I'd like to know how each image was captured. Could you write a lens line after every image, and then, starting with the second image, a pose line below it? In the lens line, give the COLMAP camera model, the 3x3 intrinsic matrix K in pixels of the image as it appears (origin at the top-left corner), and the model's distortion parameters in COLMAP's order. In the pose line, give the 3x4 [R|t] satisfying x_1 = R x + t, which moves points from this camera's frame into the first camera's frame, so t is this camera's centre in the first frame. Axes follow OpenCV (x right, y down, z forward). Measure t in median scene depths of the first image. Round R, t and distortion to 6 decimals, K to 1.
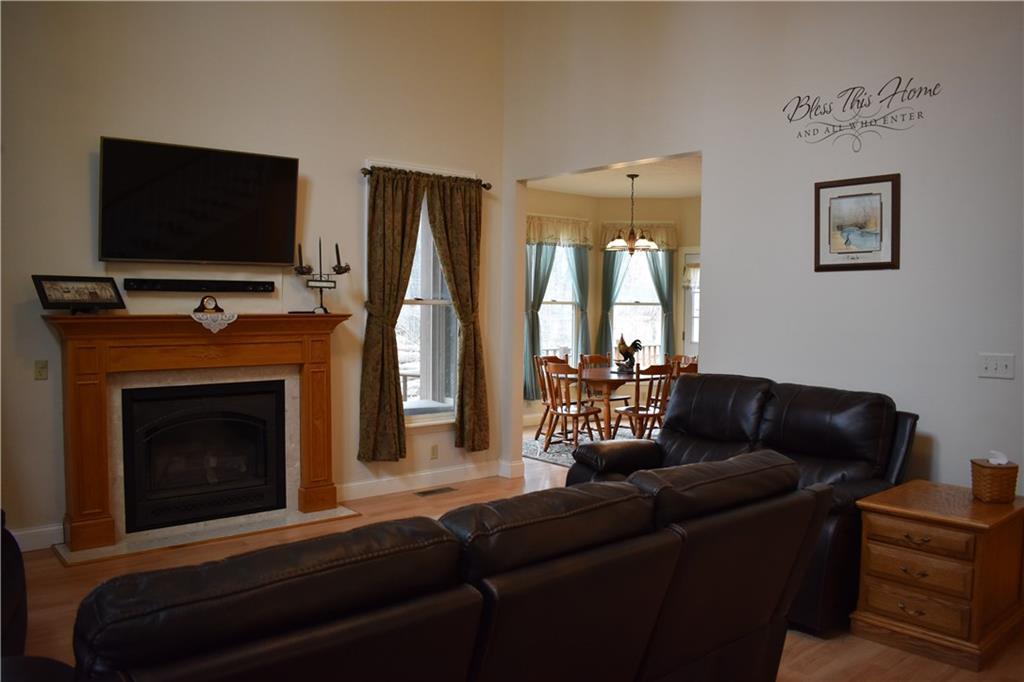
lens RADIAL K [[812.4, 0, 512.0], [0, 812.4, 341.0], [0, 0, 1]] dist [-0.071259, -0.002777]
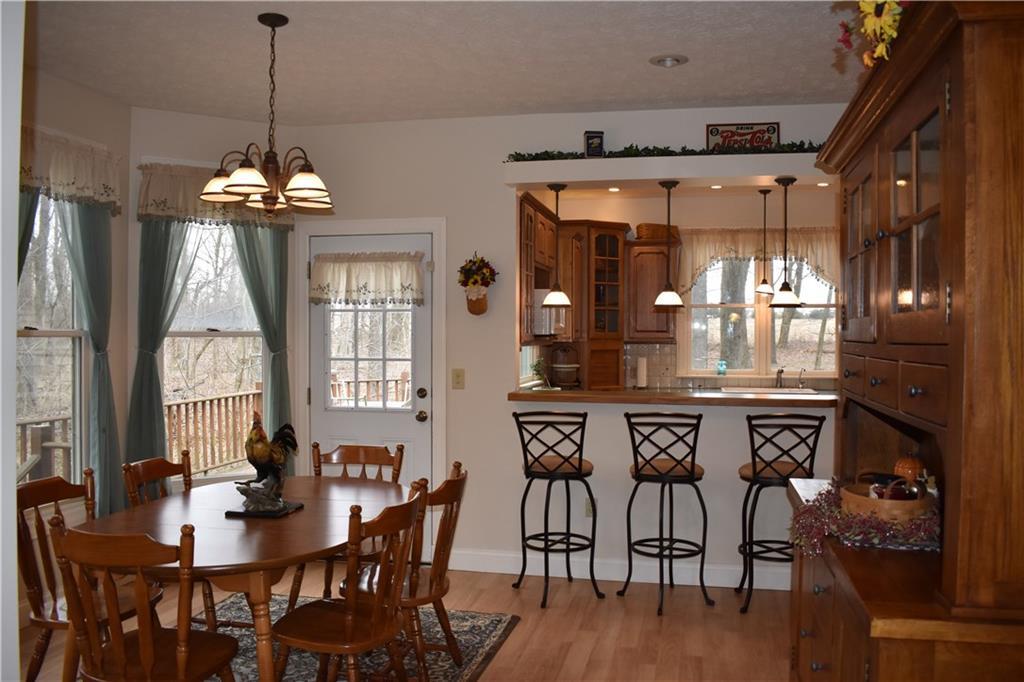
lens RADIAL K [[869.5, 0, 512.0], [0, 869.5, 341.0], [0, 0, 1]] dist [-0.061300, -0.001601]
pose [[0.799526, -0.009410, 0.600558, -0.013767], [0.028511, 0.999345, -0.022299, -0.024959], [-0.599955, 0.034951, 0.799270, 0.487282]]
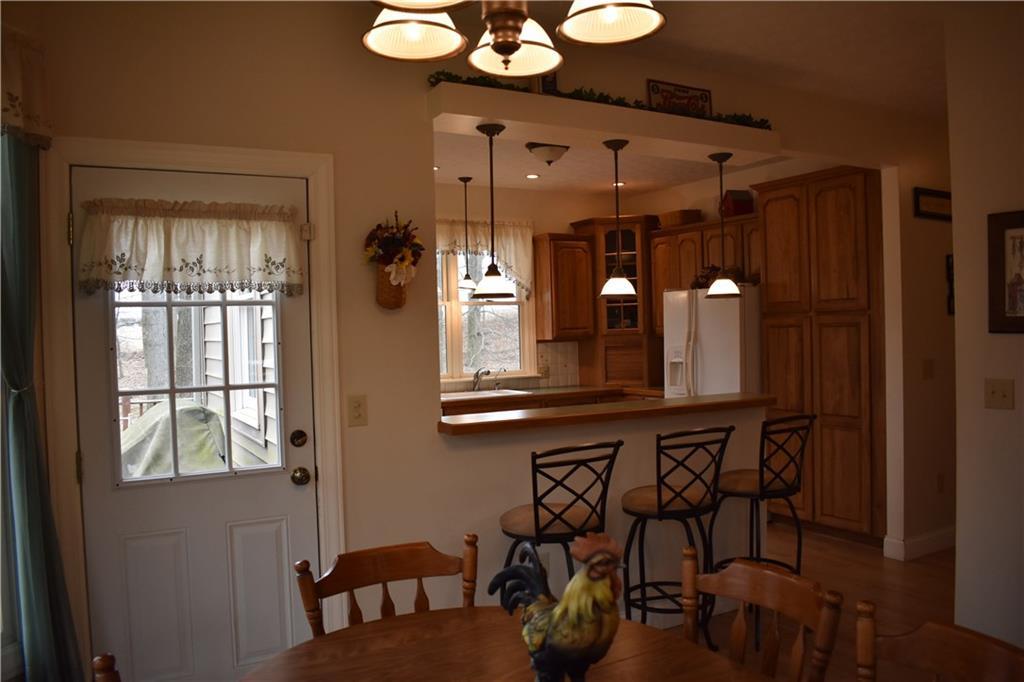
lens RADIAL K [[812.4, 0, 512.0], [0, 812.4, 341.0], [0, 0, 1]] dist [-0.071259, -0.002777]
pose [[0.194656, -0.024062, 0.980576, -0.019117], [0.072292, 0.997332, 0.010122, -0.040469], [-0.978204, 0.068918, 0.195877, 0.810751]]
